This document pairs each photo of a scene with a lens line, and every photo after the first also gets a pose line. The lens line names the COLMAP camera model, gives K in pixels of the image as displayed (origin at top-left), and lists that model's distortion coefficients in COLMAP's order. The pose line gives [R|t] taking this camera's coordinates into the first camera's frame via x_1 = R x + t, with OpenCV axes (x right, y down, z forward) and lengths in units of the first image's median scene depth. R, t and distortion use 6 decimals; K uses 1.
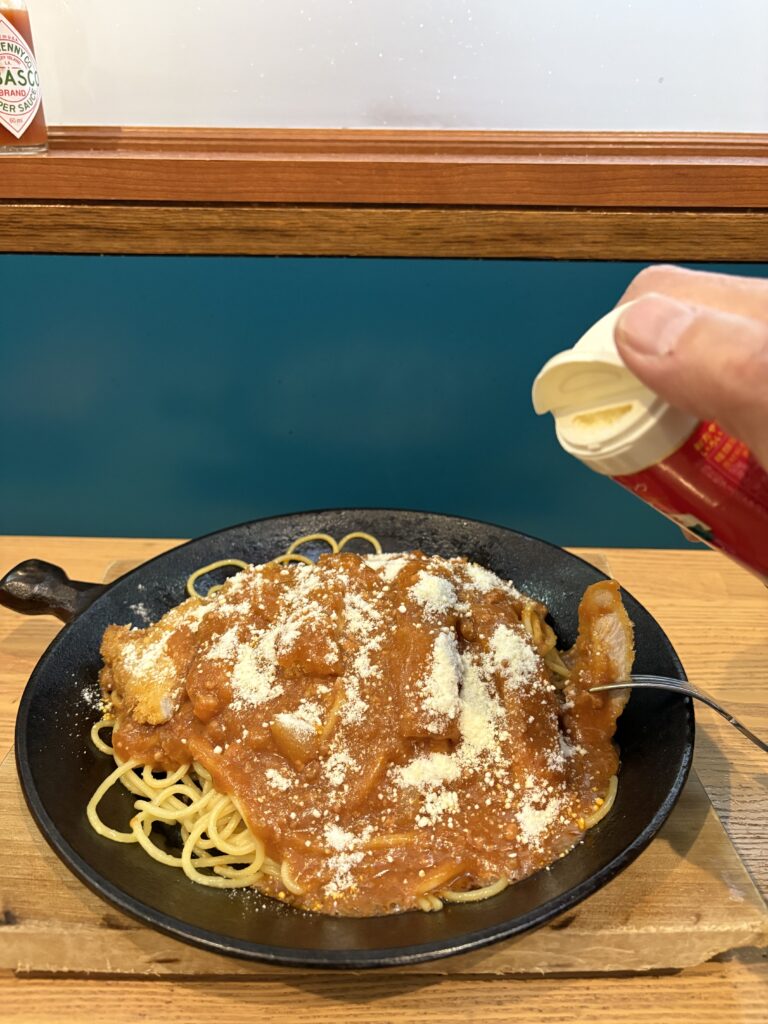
lens RADIAL K [[752.7, 0, 384.0], [0, 752.7, 512.0], [0, 0, 1]] dist [0.082827, -0.119368]
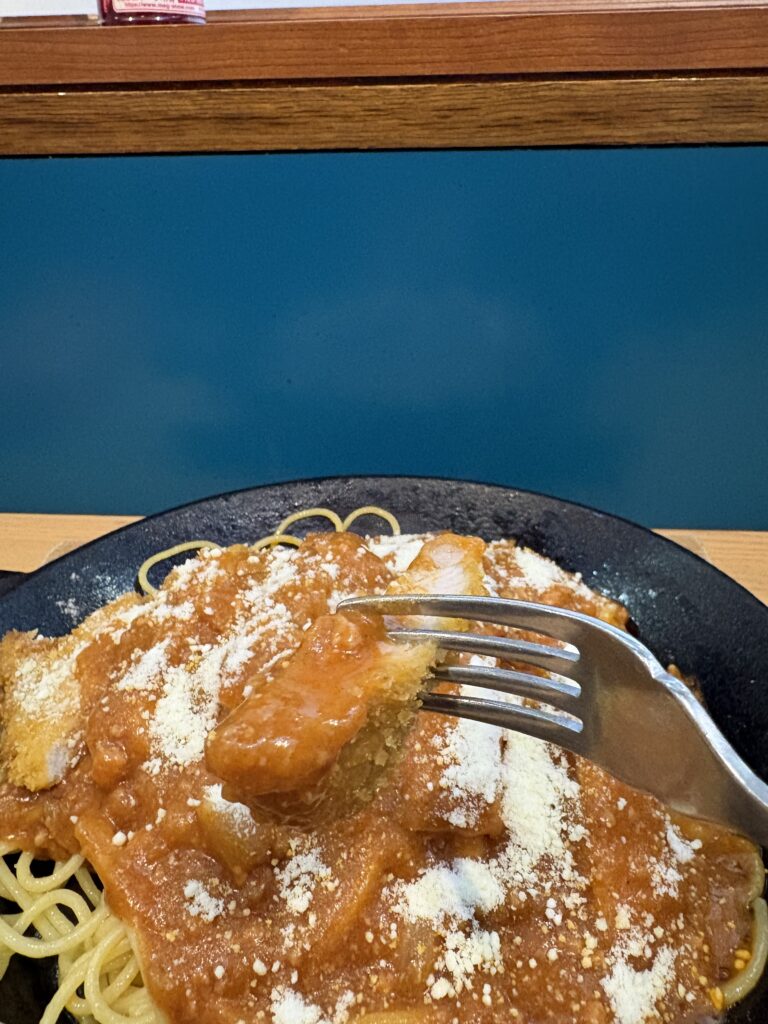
lens RADIAL K [[764.1, 0, 383.8], [0, 764.1, 465.8], [0, 0, 1]] dist [0.001803, 0.008320]
pose [[0.998187, -0.001250, -0.060178, 0.041615], [-0.001322, 0.999088, -0.042680, 0.029804], [0.060177, 0.042682, 0.997275, 0.371657]]
